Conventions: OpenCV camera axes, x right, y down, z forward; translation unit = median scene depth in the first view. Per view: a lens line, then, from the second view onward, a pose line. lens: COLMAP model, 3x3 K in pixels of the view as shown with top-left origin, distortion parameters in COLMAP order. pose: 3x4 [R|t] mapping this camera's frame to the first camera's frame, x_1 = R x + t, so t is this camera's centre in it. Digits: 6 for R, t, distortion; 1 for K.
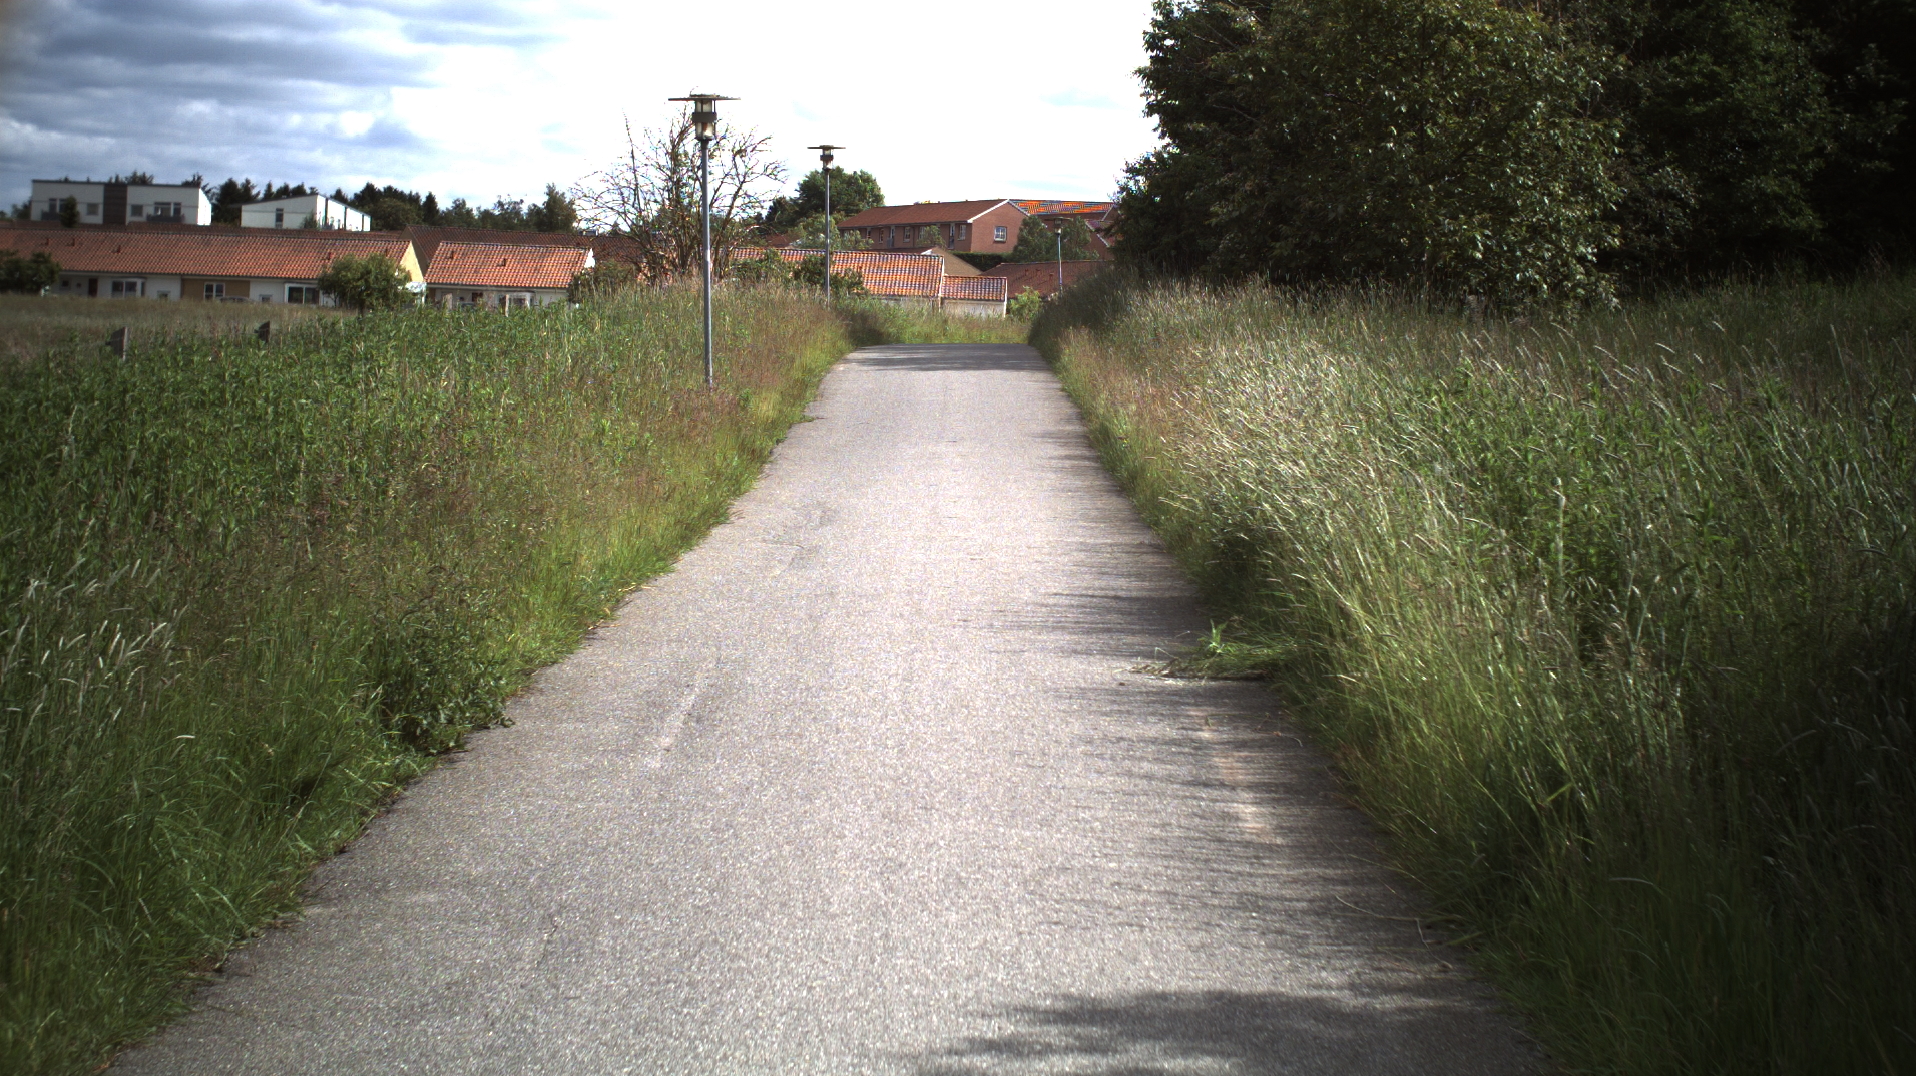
lens RADIAL K [[3339.1, 0, 961.9], [0, 3339.1, 546.1], [0, 0, 1]] dist [-0.249998, 0.000000]
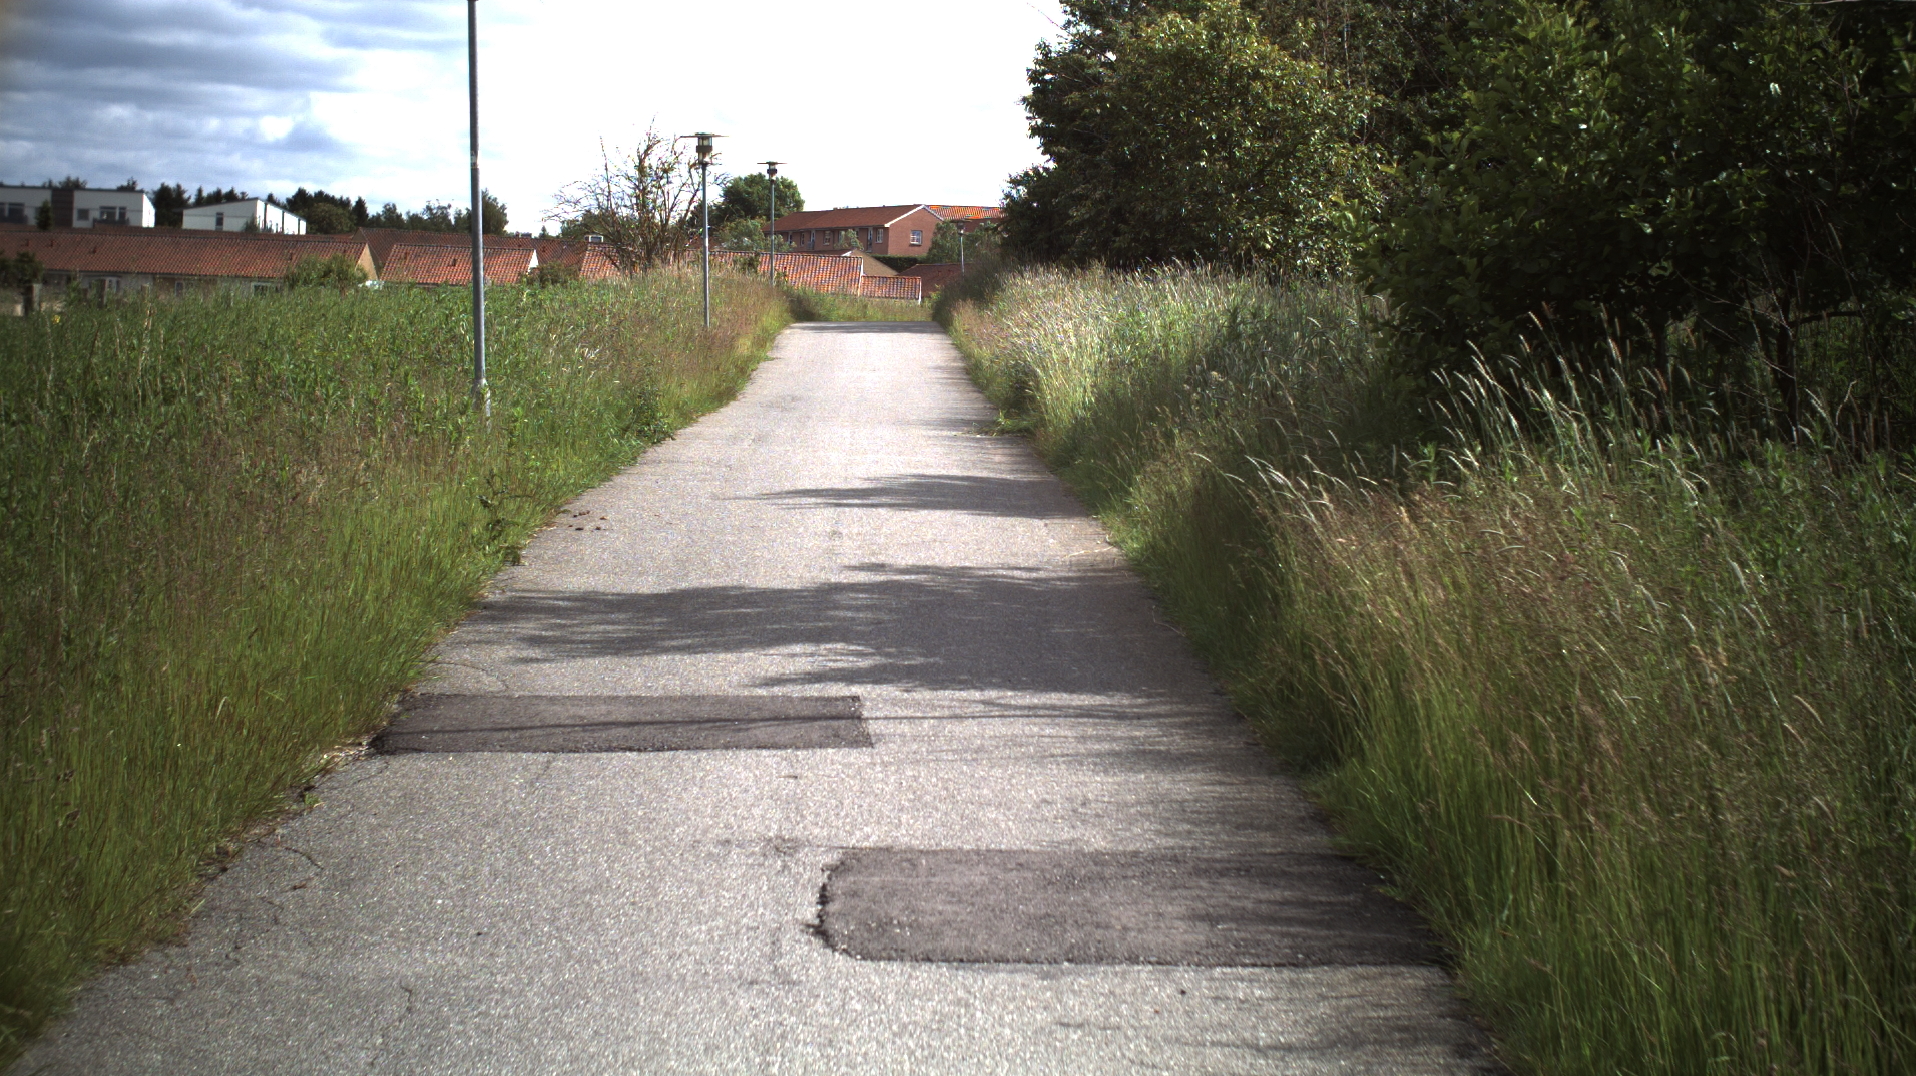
lens RADIAL K [[3339.1, 0, 970.7], [0, 3339.1, 529.9], [0, 0, 1]] dist [-0.249998, 0.000000]
pose [[0.999626, -0.000231, 0.027353, 0.000120], [0.000409, 0.999979, -0.006491, 0.028063], [-0.027351, 0.006500, 0.999605, -0.268420]]
